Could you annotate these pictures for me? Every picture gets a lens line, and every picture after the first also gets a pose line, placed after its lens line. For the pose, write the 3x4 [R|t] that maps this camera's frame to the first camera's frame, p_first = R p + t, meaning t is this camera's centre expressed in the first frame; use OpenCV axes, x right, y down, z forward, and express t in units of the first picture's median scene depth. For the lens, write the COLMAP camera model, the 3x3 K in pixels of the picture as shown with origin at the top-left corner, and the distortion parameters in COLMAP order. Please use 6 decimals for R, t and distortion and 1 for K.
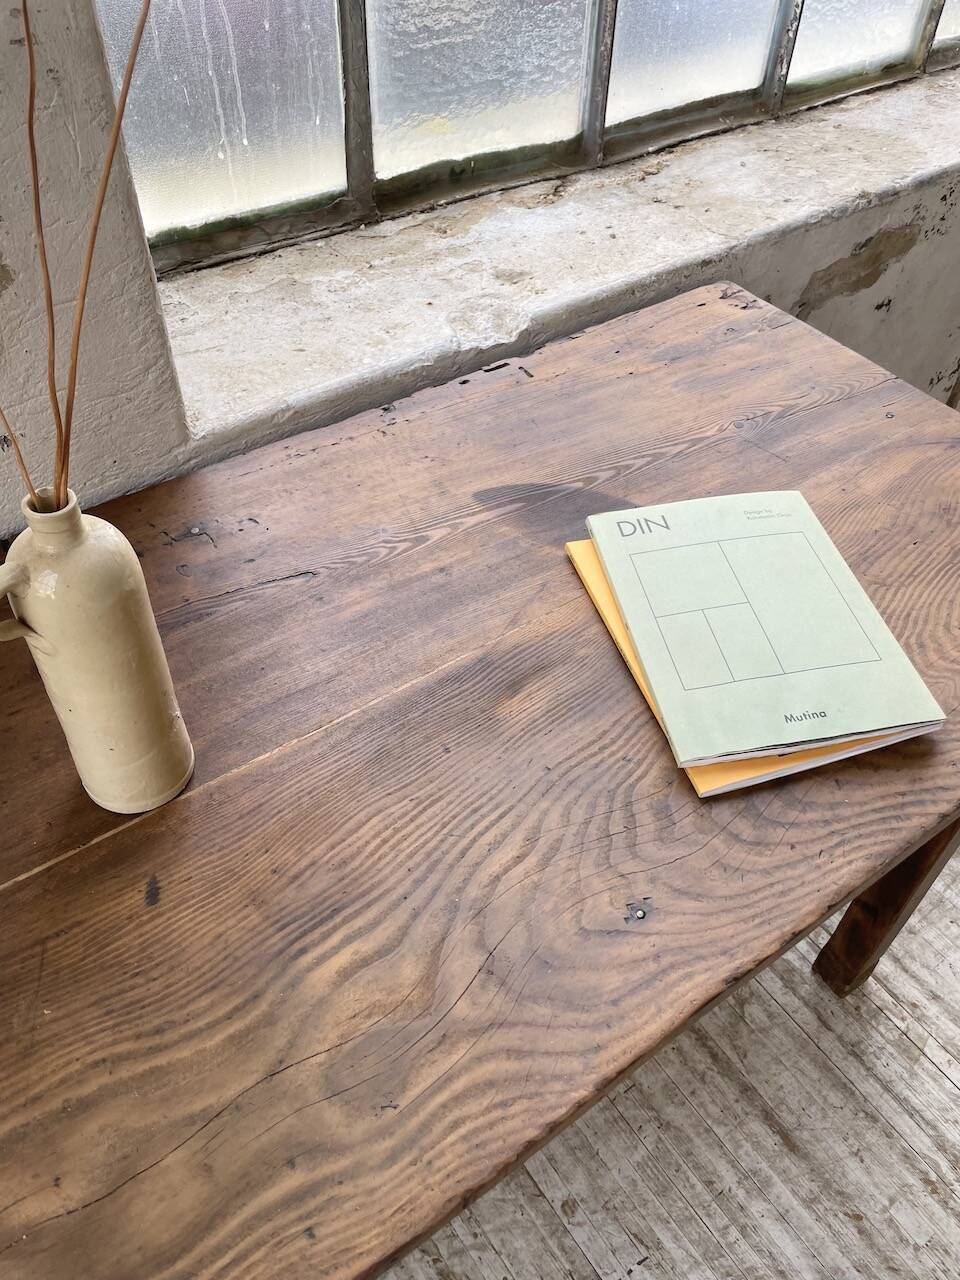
lens RADIAL K [[971.0, 0, 474.2], [0, 971.0, 635.8], [0, 0, 1]] dist [0.091331, -0.124361]
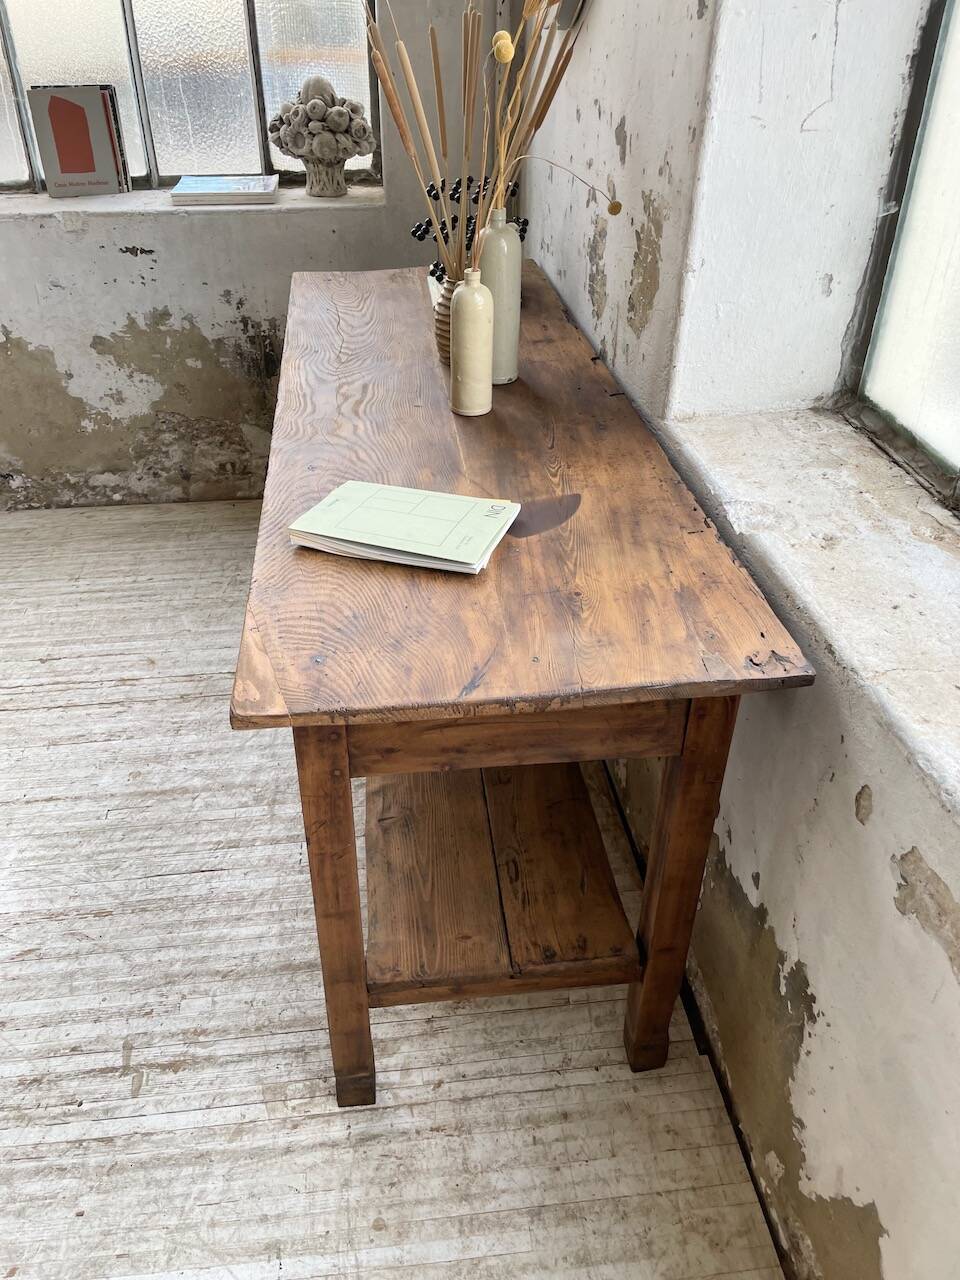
lens RADIAL K [[971.0, 0, 469.8], [0, 971.0, 636.6], [0, 0, 1]] dist [0.091331, -0.124361]
pose [[-0.485083, 0.469586, -0.737688, 0.973205], [-0.639818, 0.384452, 0.665454, -0.709796], [0.596094, 0.794787, 0.113958, 0.631661]]
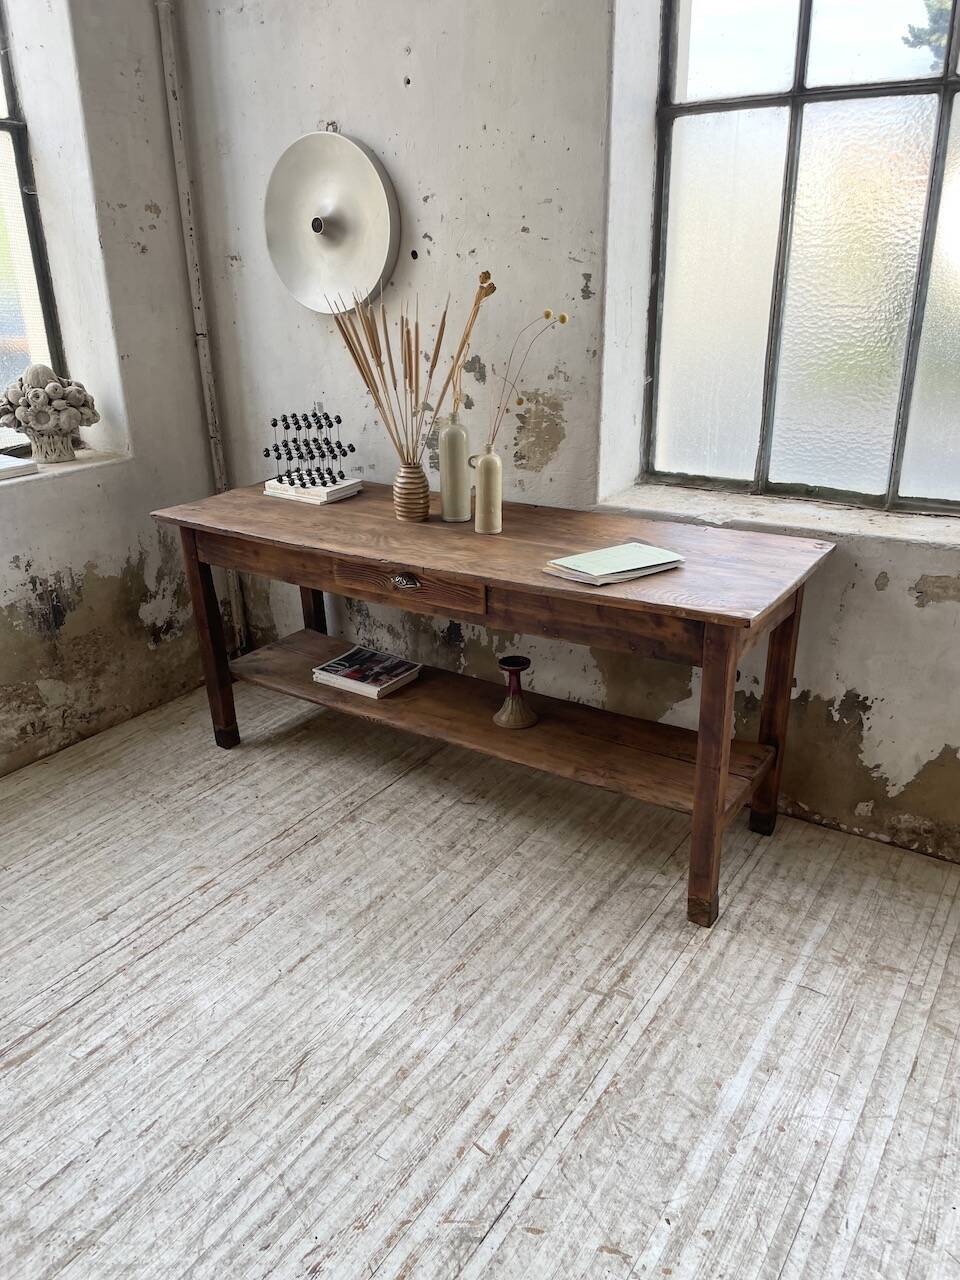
lens RADIAL K [[971.0, 0, 482.3], [0, 971.0, 642.9], [0, 0, 1]] dist [0.091331, -0.124361]
pose [[0.363368, 0.313522, -0.877307, 1.723898], [-0.655454, 0.755233, -0.001583, 0.267276], [0.662075, 0.575610, 0.479927, -0.339162]]
